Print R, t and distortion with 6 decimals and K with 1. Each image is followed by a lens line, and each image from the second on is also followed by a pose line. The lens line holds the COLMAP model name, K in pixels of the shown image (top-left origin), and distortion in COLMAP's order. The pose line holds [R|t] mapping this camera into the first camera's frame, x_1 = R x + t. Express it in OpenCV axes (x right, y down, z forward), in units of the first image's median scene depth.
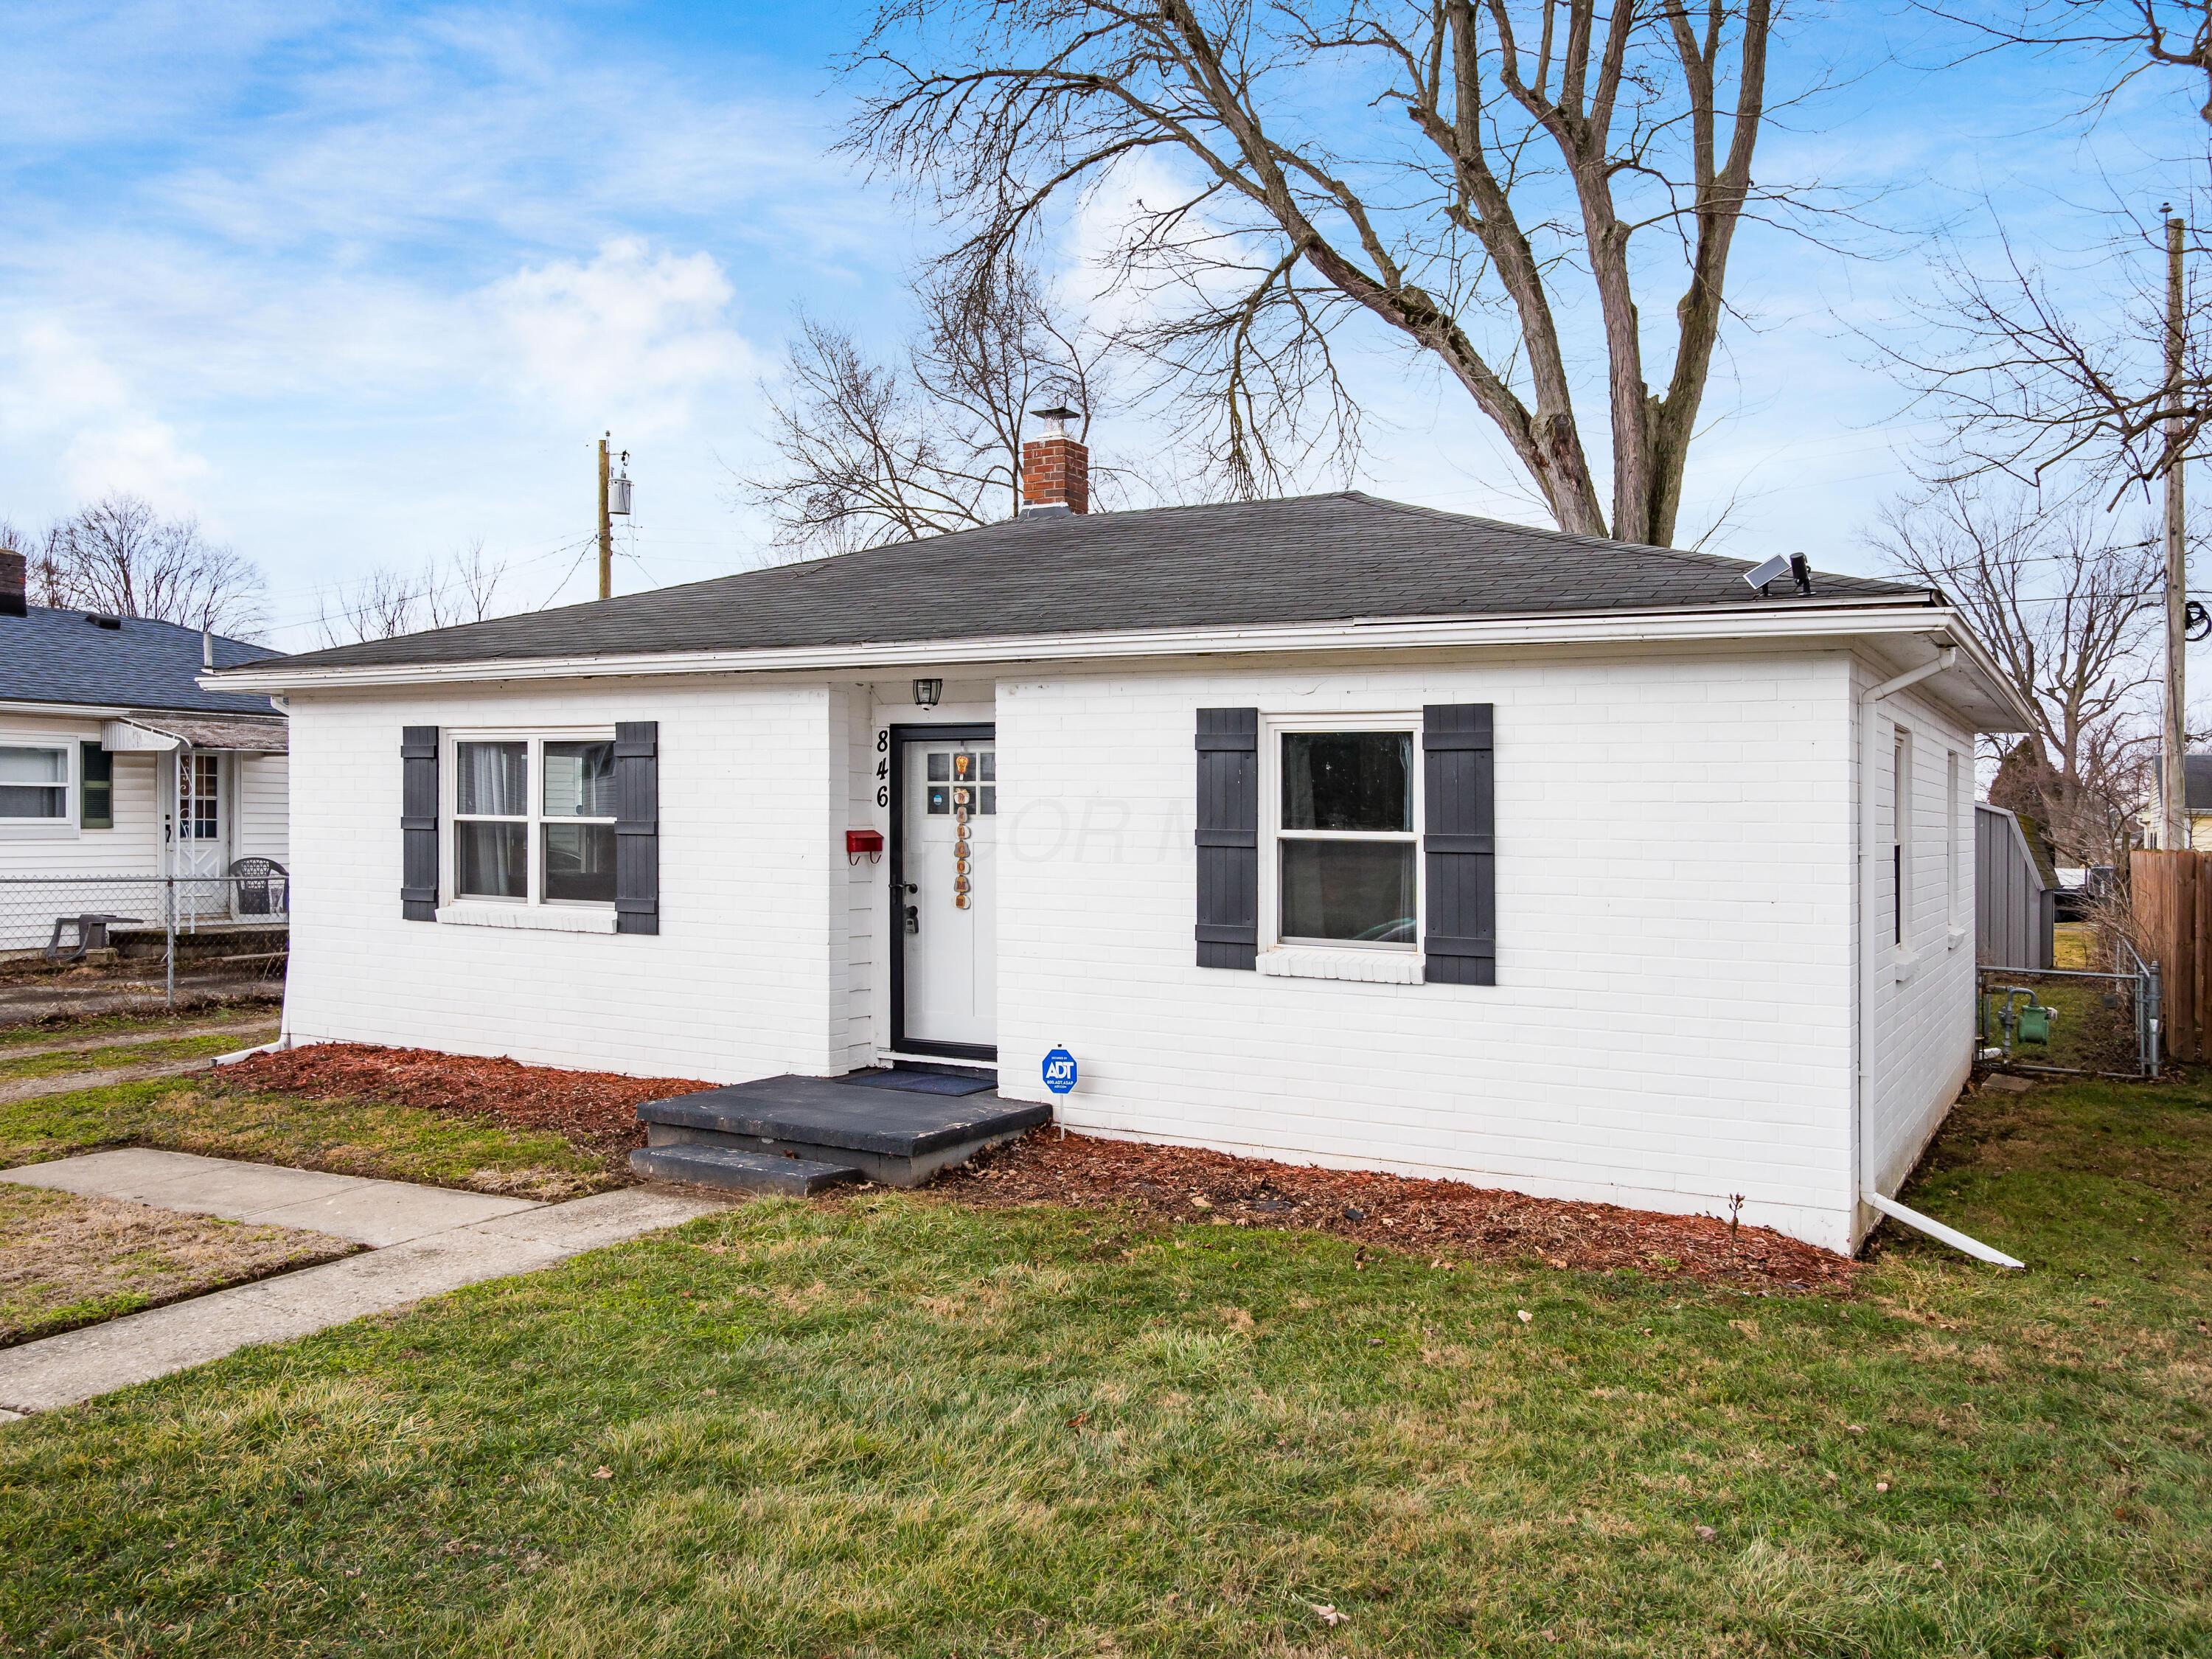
lens RADIAL K [[1723.9, 0, 1115.1], [0, 1723.9, 821.8], [0, 0, 1]] dist [-0.002160, 0.018817]
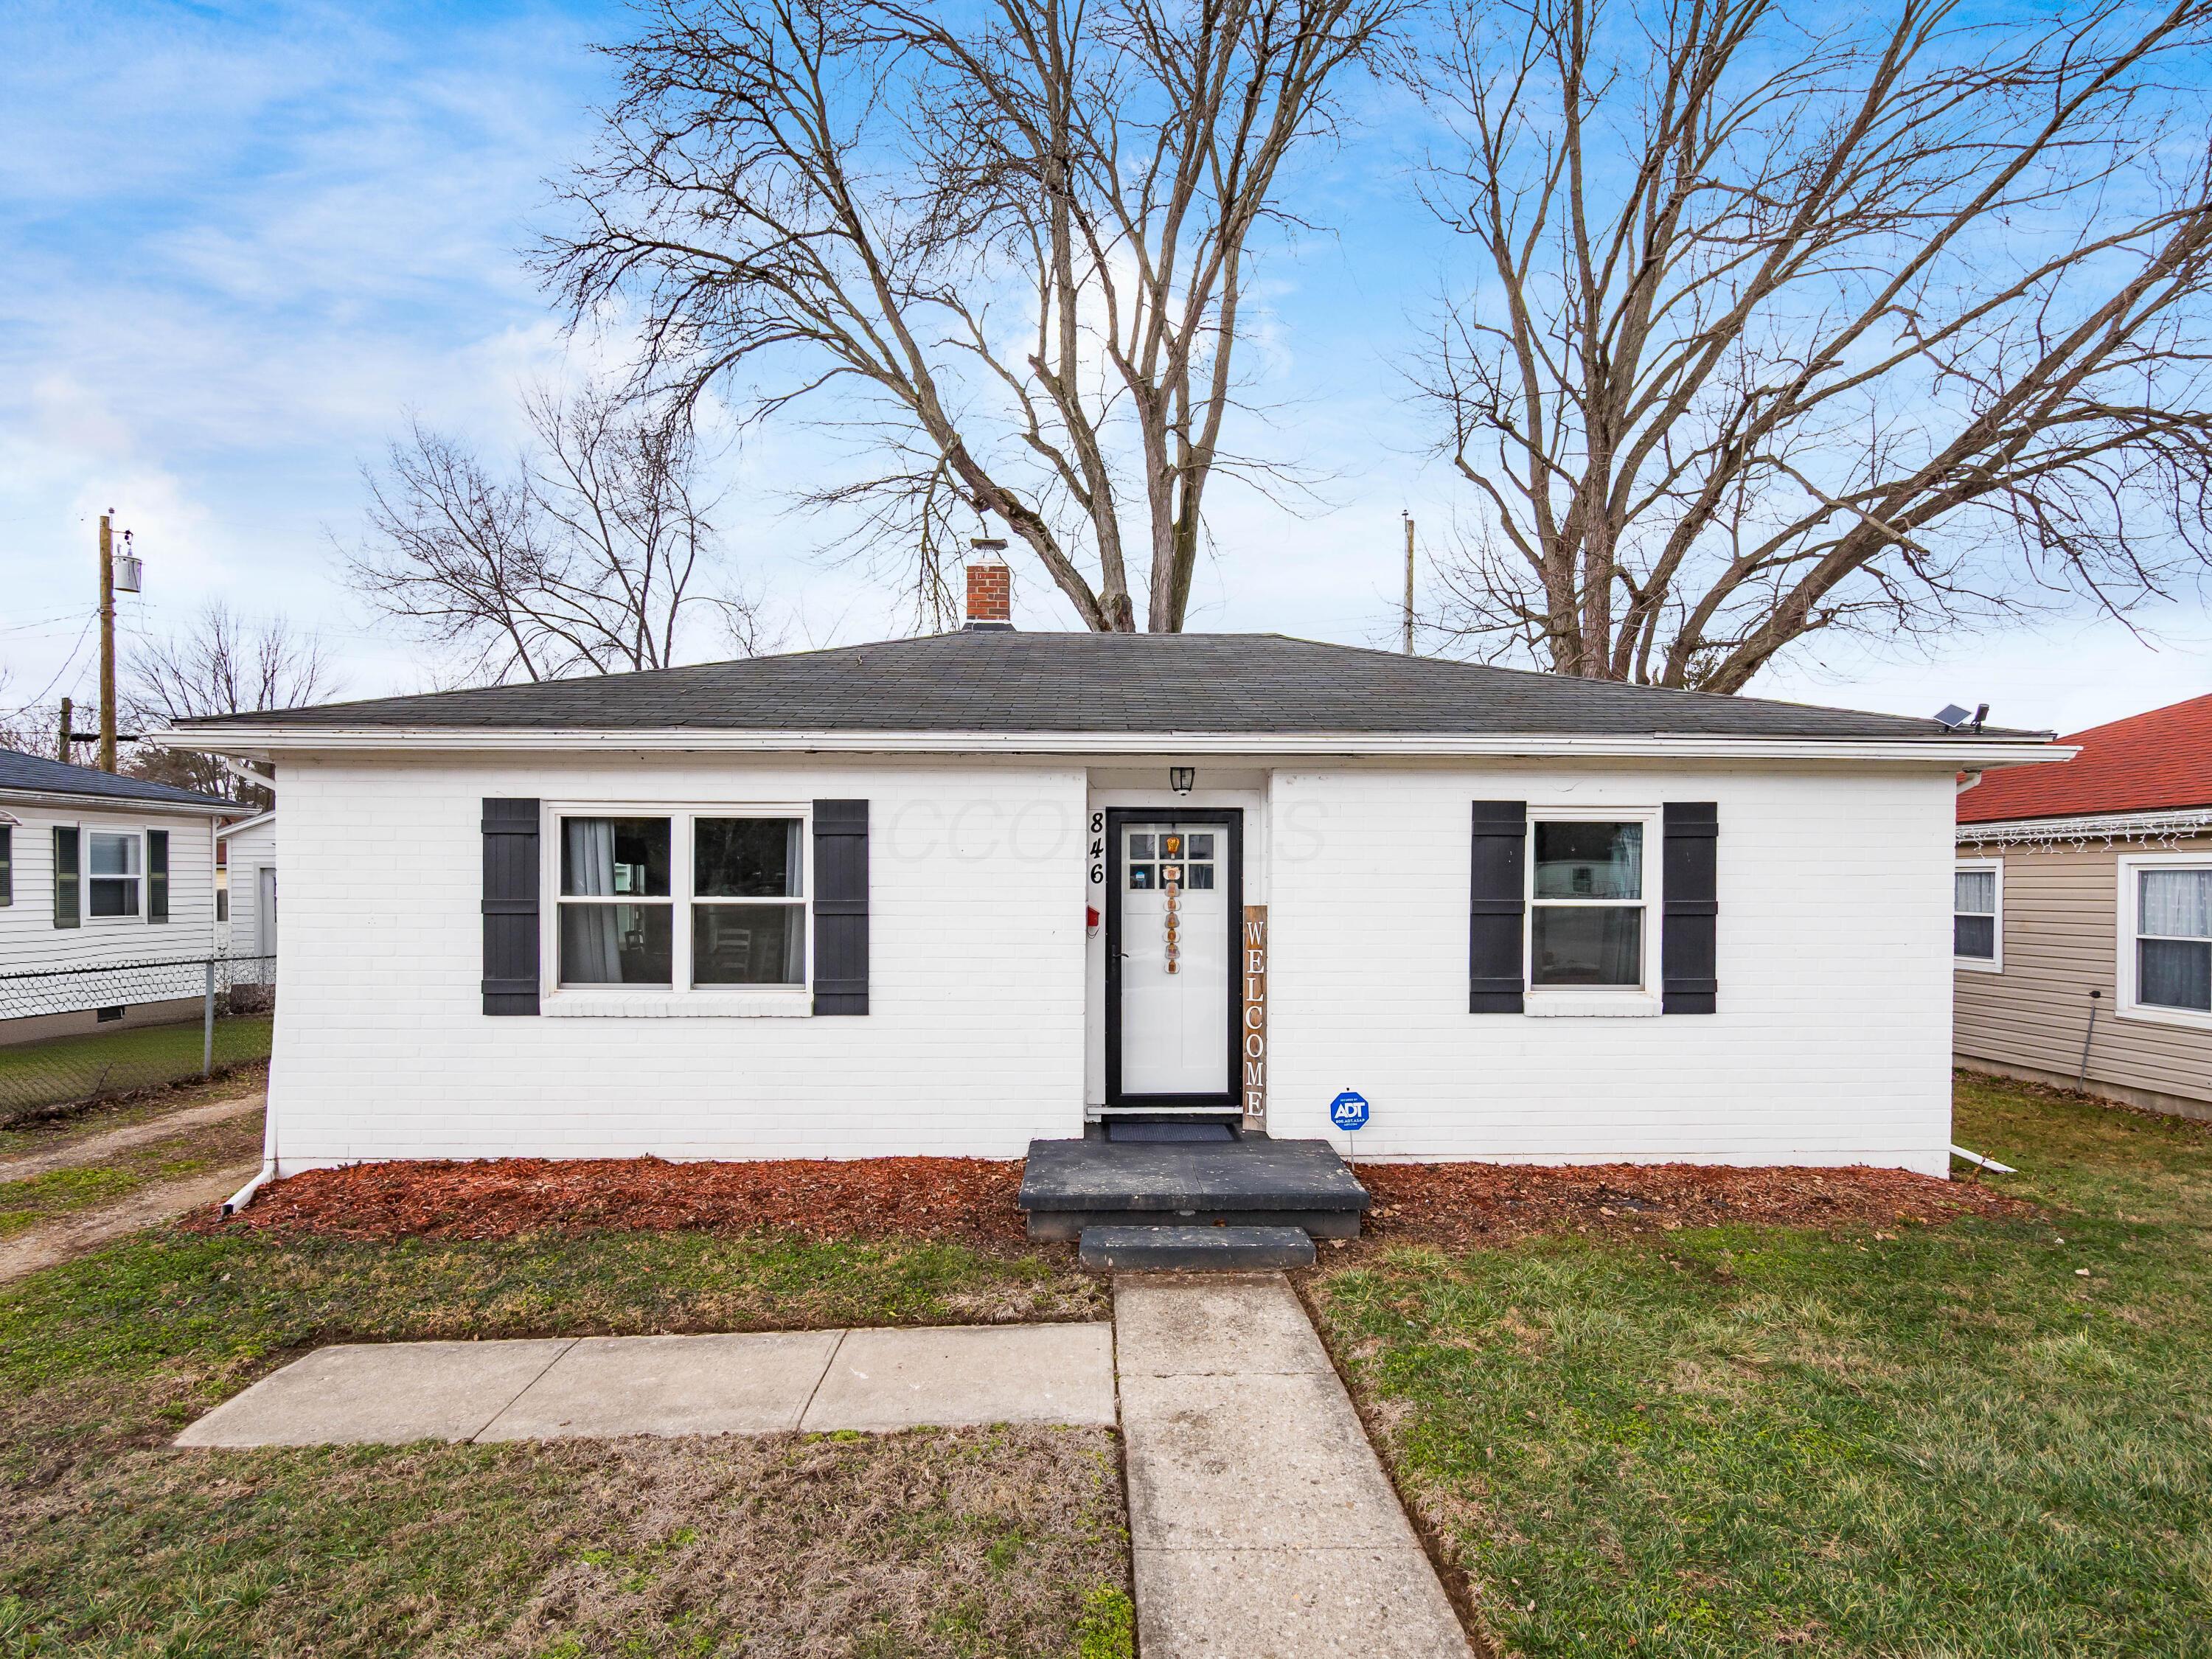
lens RADIAL K [[1163.2, 0, 1092.6], [0, 1163.2, 896.4], [0, 0, 1]] dist [0.000603, -0.000483]
pose [[0.859340, -0.020093, 0.511009, -0.512957], [0.011211, 0.999728, 0.020457, -0.015513], [-0.511281, -0.011851, 0.859332, 0.372481]]
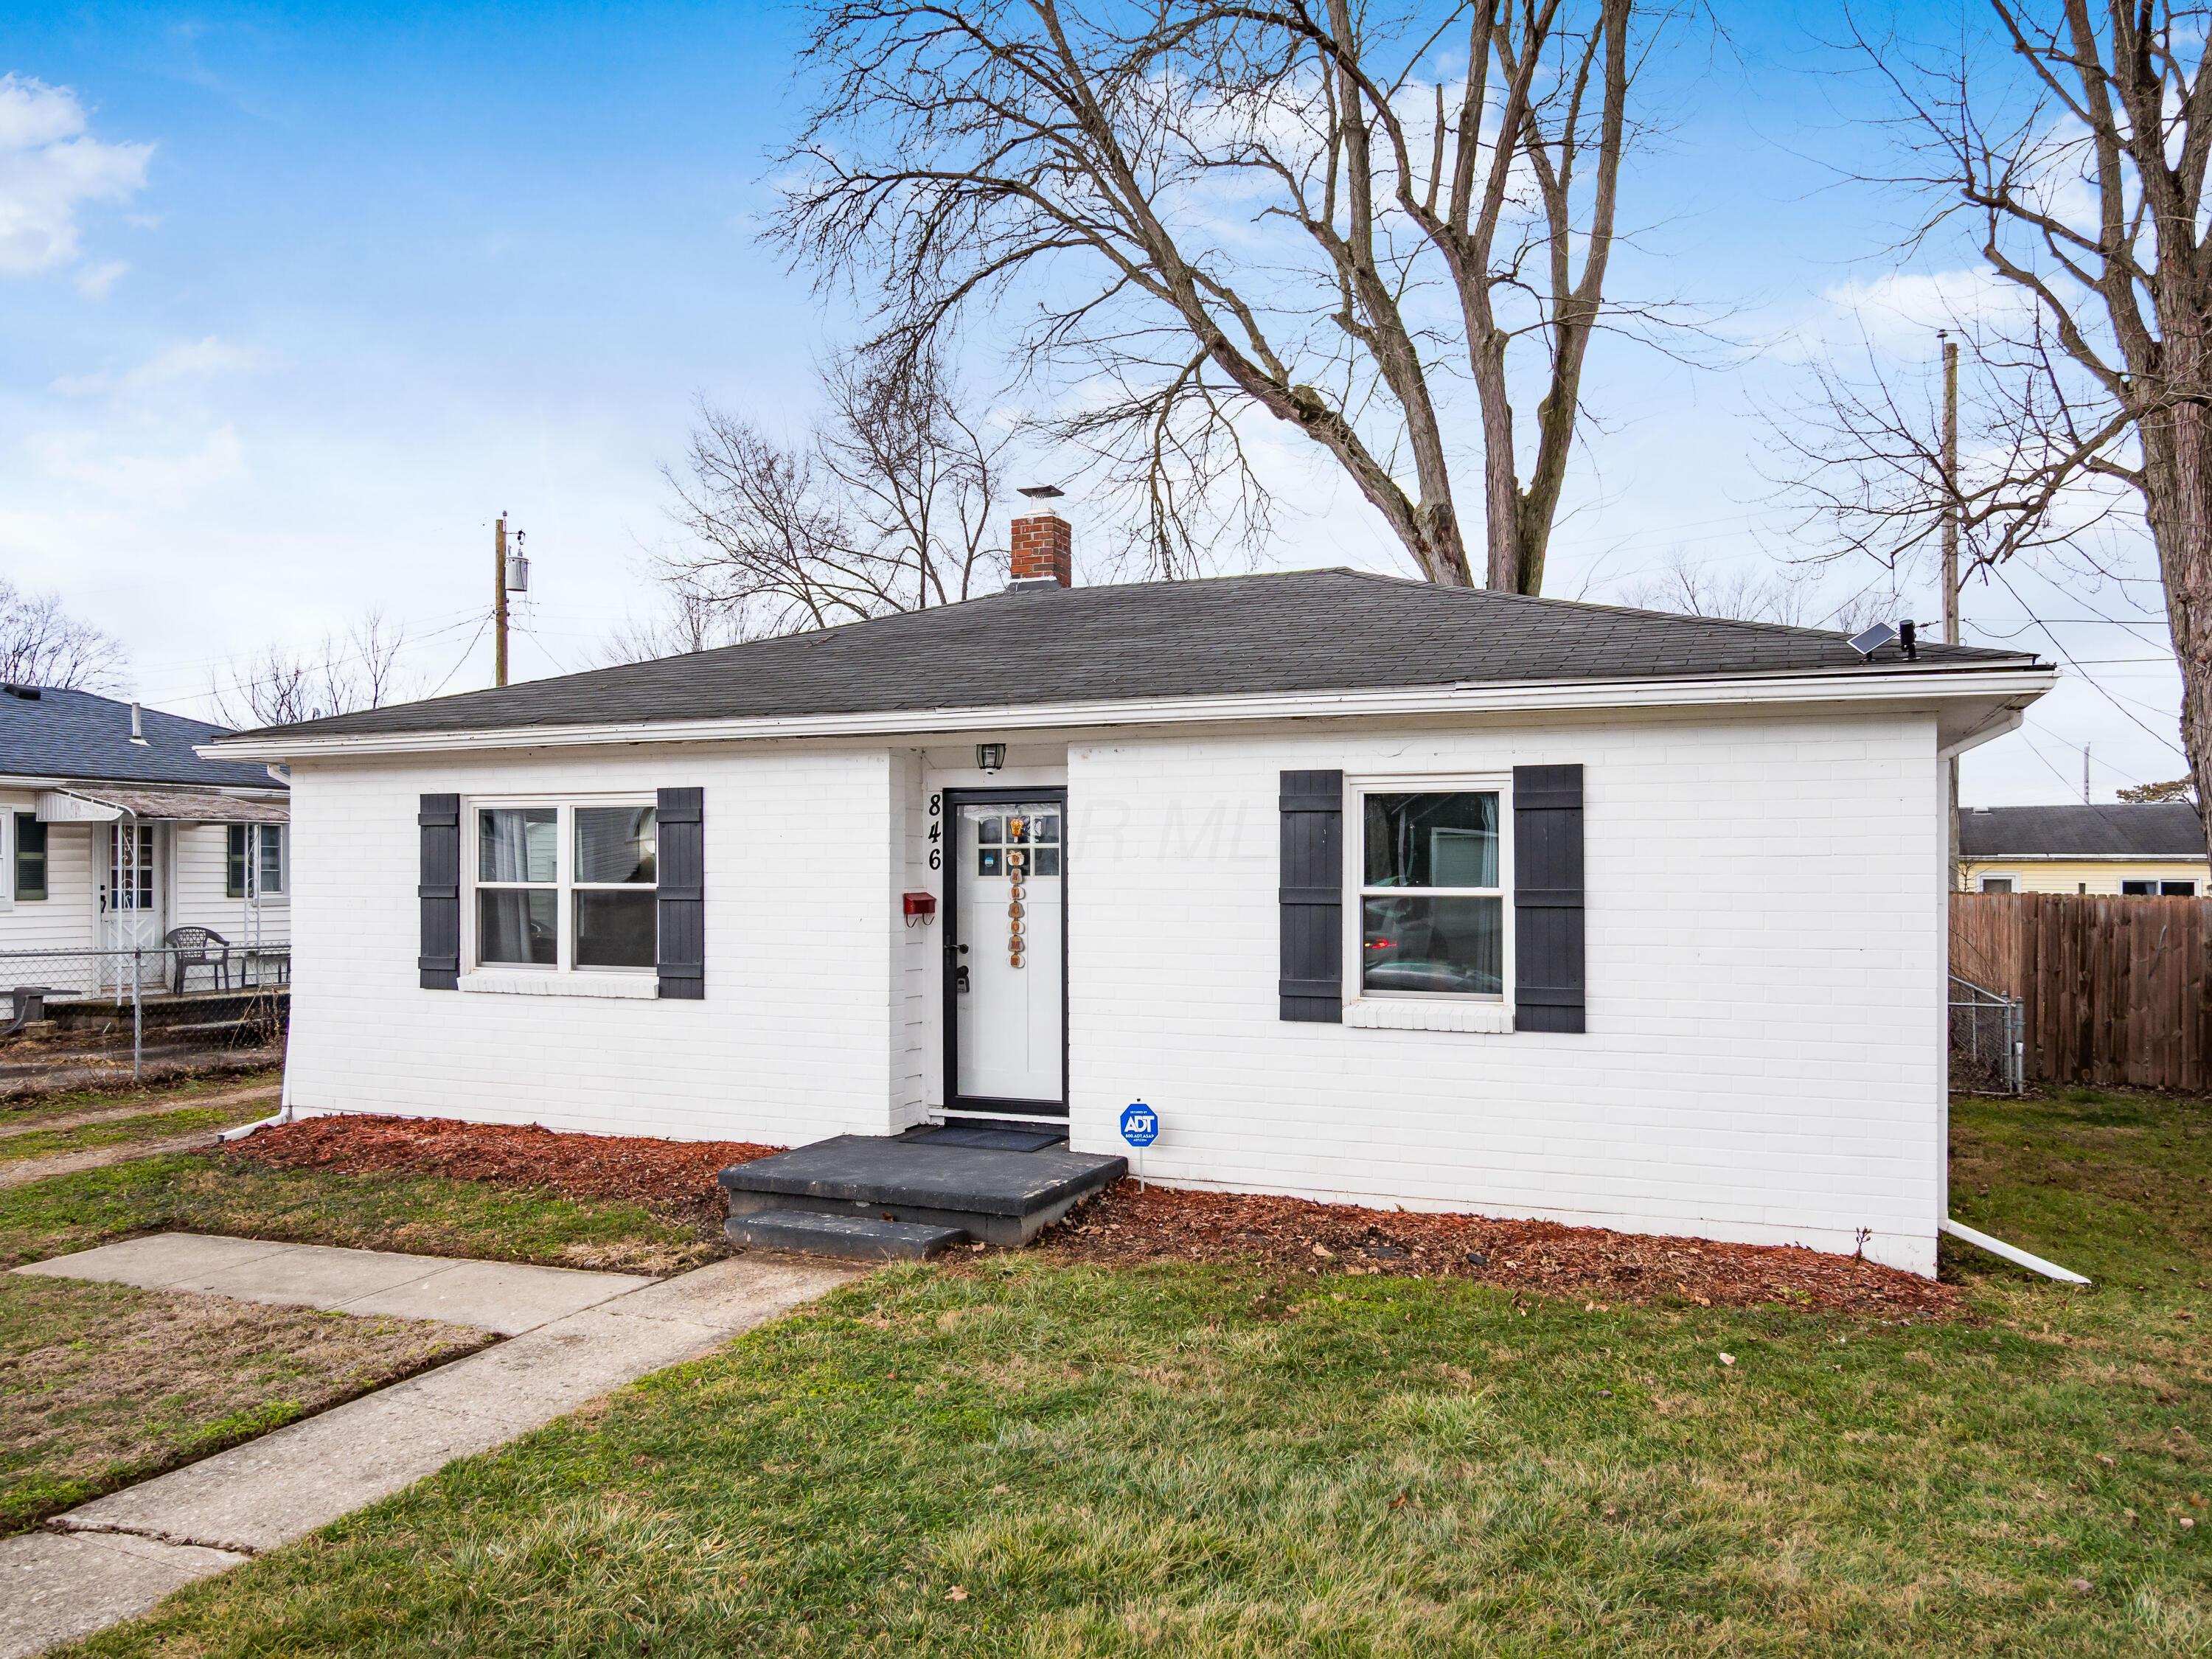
lens RADIAL K [[1562.9, 0, 1108.1], [0, 1562.9, 865.7], [0, 0, 1]] dist [0.006049, -0.008074]
pose [[0.993556, -0.012255, 0.112681, -0.137496], [0.013080, 0.999893, -0.006584, -0.003359], [-0.112588, 0.008015, 0.993609, 0.068140]]
